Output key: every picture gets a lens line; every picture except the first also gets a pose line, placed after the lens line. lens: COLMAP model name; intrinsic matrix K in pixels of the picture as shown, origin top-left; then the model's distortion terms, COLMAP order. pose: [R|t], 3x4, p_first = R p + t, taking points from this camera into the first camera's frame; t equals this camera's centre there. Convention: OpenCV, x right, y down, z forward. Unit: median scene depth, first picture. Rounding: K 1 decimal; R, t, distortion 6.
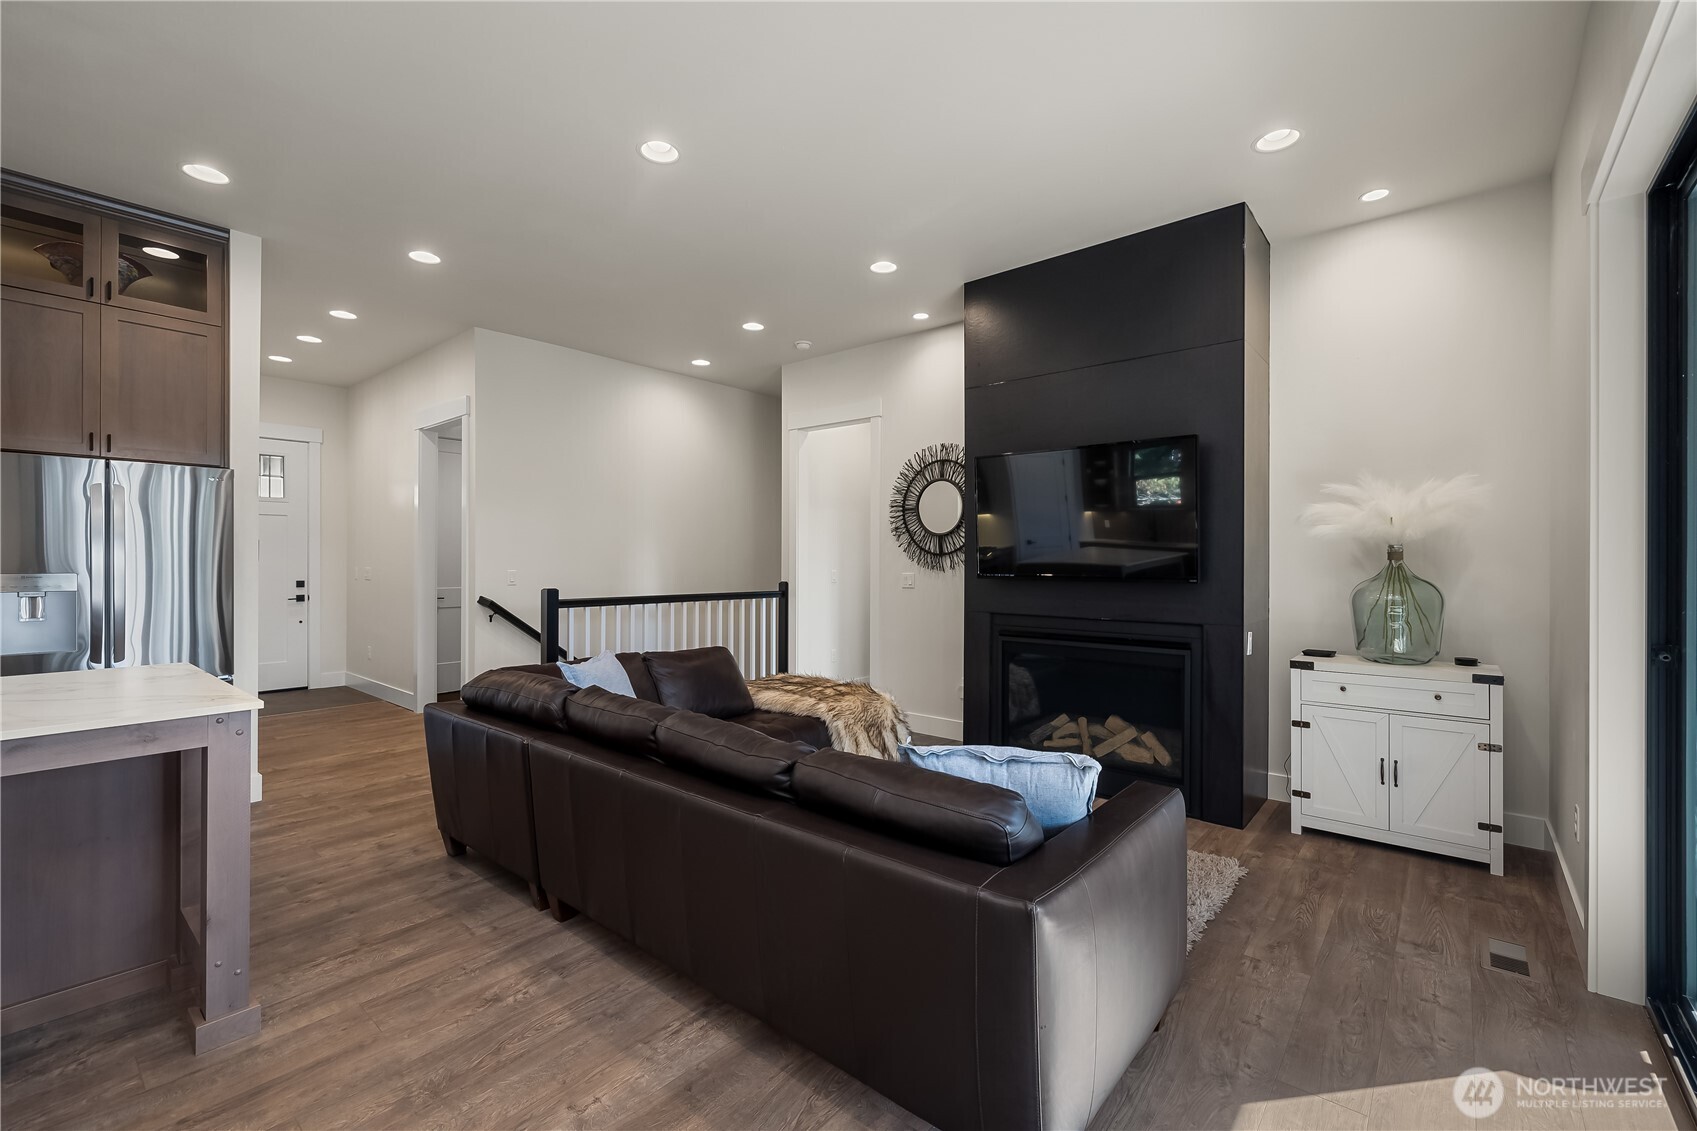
lens RADIAL K [[718.4, 0, 846.8], [0, 718.4, 555.5], [0, 0, 1]] dist [-0.000100, -0.000384]
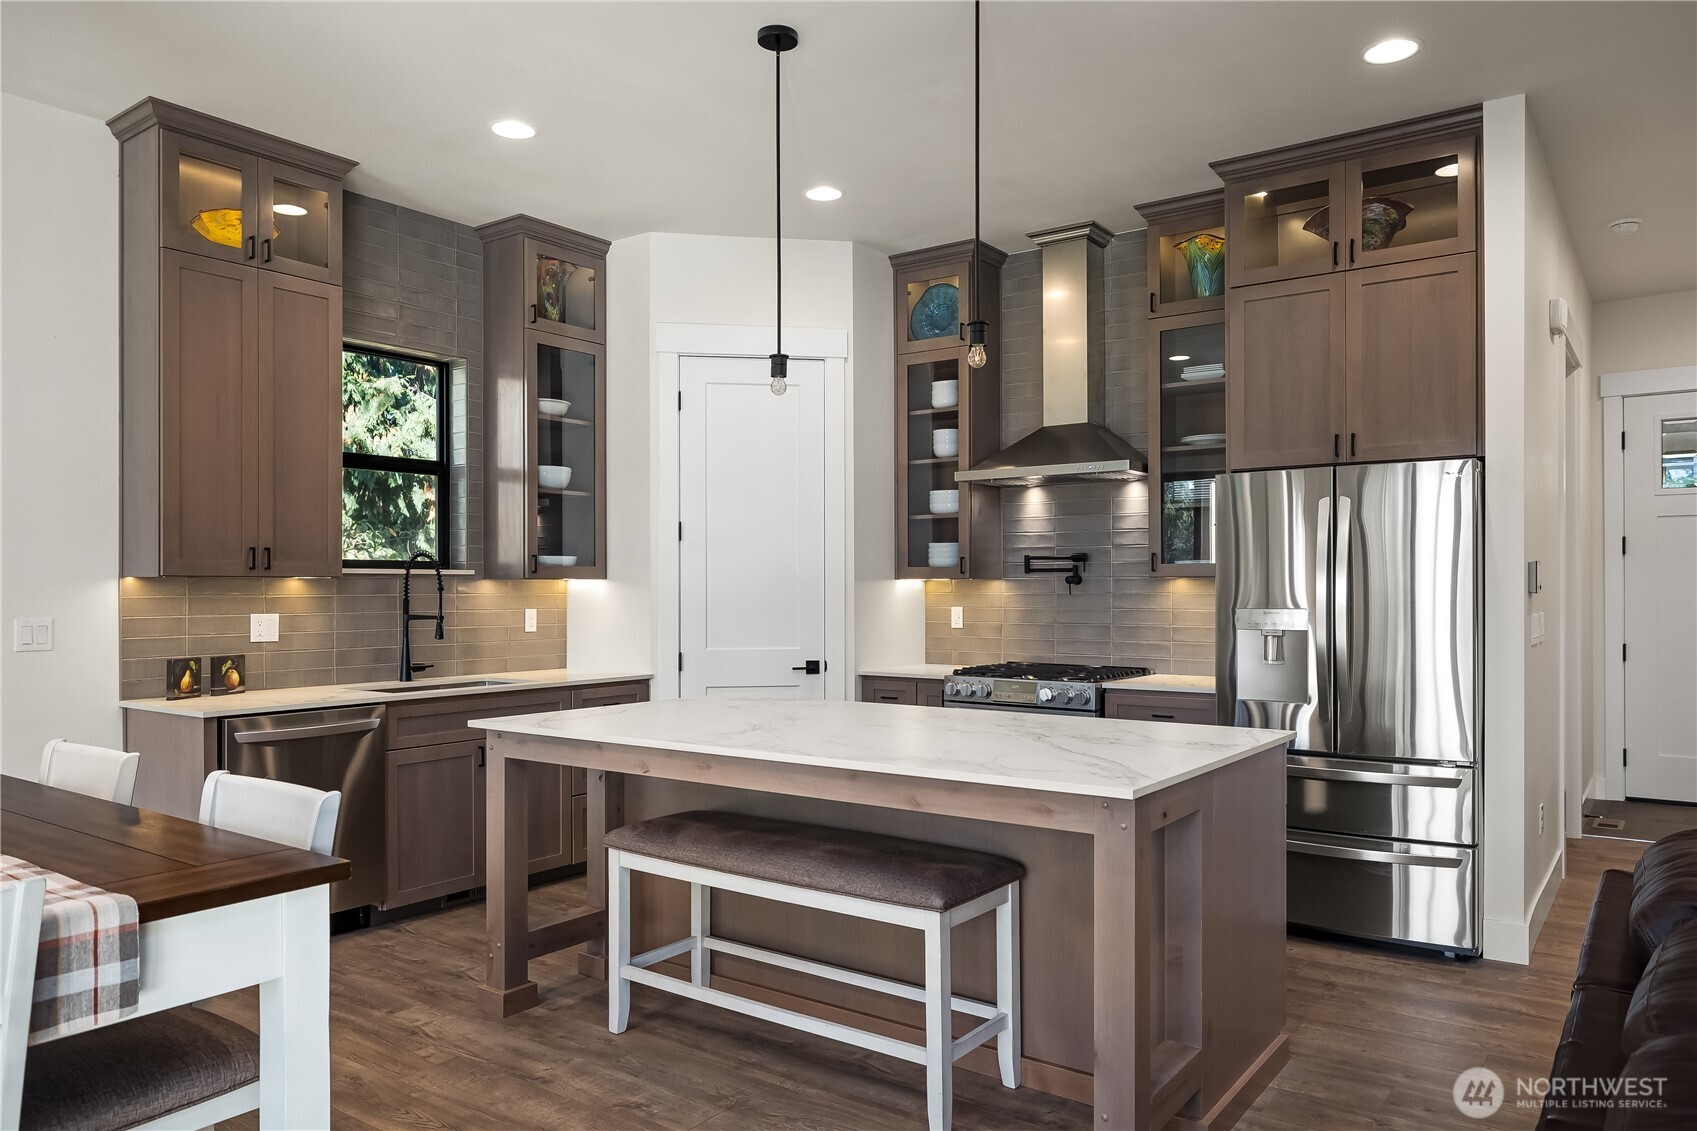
lens RADIAL K [[1157.0, 0, 841.3], [0, 1157.0, 582.6], [0, 0, 1]] dist [0.001273, -0.001973]
pose [[0.068738, -0.008510, -0.997598, 0.199214], [0.012145, 0.999897, -0.007692, -0.001947], [0.997561, -0.011587, 0.068834, 0.349484]]
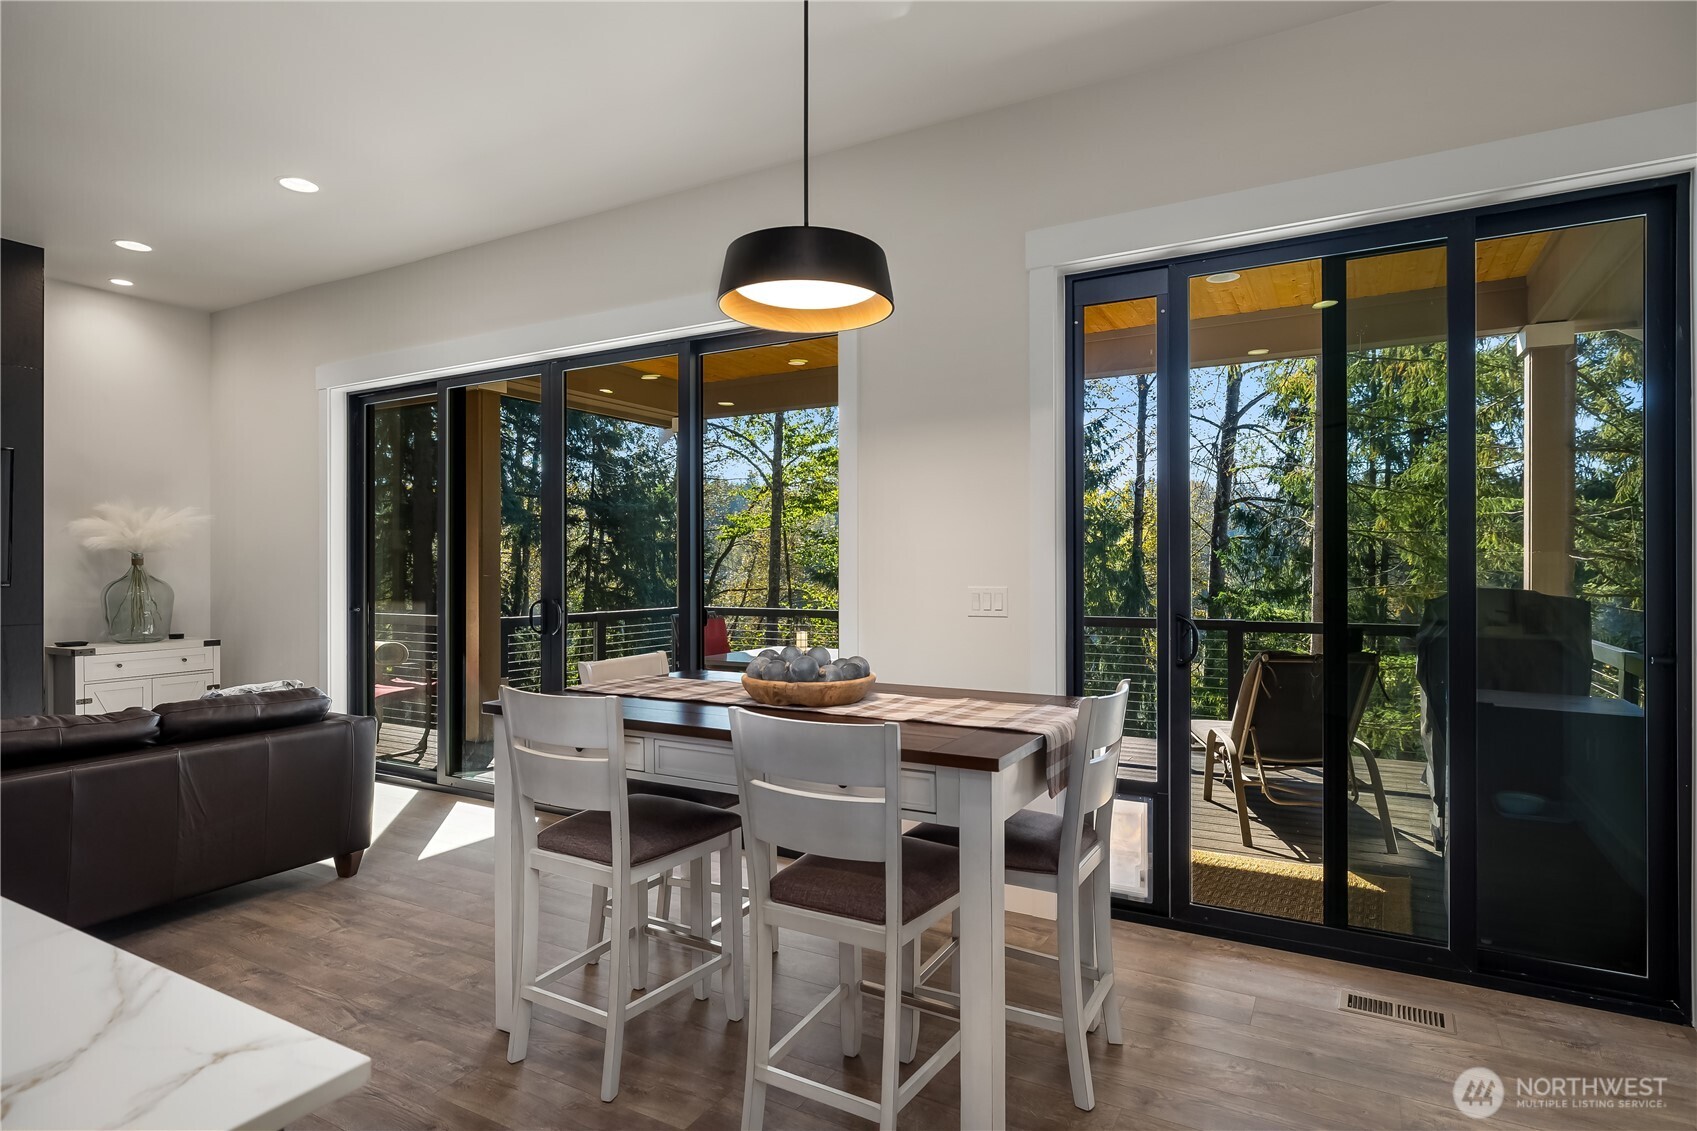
lens RADIAL K [[906.8, 0, 844.6], [0, 906.8, 564.0], [0, 0, 1]] dist [-0.004400, 0.000633]
pose [[-0.184968, -0.000938, 0.982744, -1.061373], [-0.006507, 0.999979, -0.000271, -0.003899], [-0.982723, -0.006445, -0.184970, 0.026160]]
